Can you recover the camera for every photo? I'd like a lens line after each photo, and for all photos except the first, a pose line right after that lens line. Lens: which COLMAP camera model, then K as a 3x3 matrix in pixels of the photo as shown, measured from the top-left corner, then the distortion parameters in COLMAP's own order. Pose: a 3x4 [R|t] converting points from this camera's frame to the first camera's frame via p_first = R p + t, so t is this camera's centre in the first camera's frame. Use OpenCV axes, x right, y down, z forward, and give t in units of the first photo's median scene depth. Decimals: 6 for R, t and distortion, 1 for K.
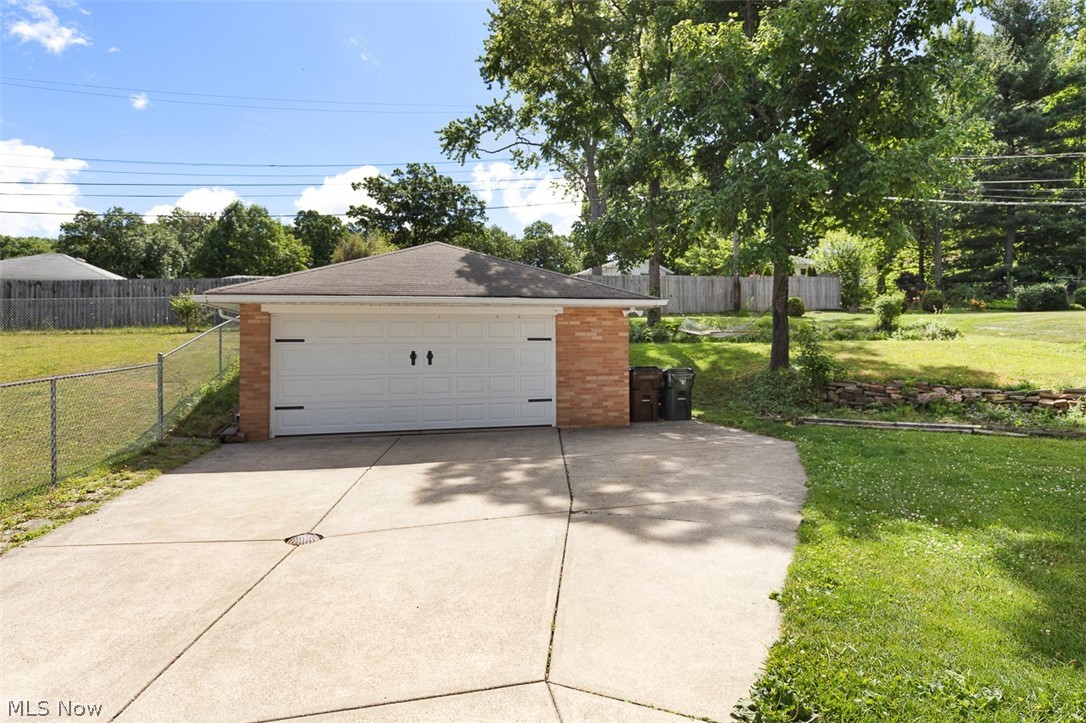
lens RADIAL K [[625.4, 0, 538.5], [0, 625.4, 353.5], [0, 0, 1]] dist [0.005419, 0.000603]
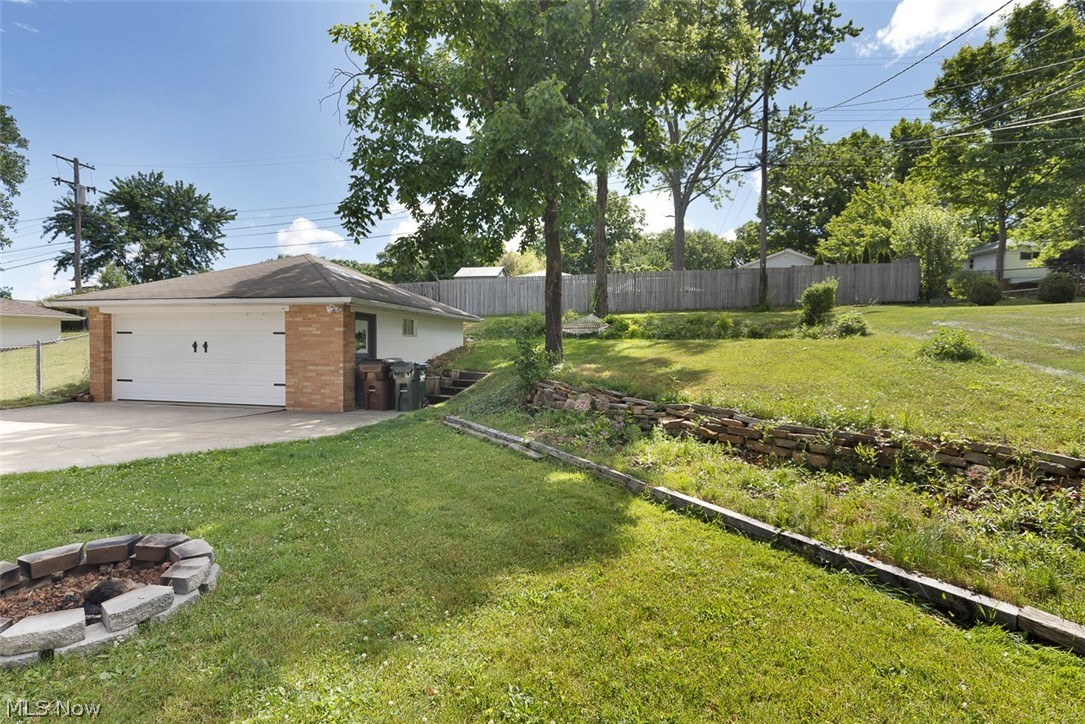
lens RADIAL K [[539.7, 0, 542.5], [0, 539.7, 360.9], [0, 0, 1]] dist [0.004431, 0.000230]
pose [[0.882732, 0.030690, -0.468873, 0.913286], [-0.018589, 0.999364, 0.030417, -0.010615], [0.469509, -0.018134, 0.882742, 0.330090]]
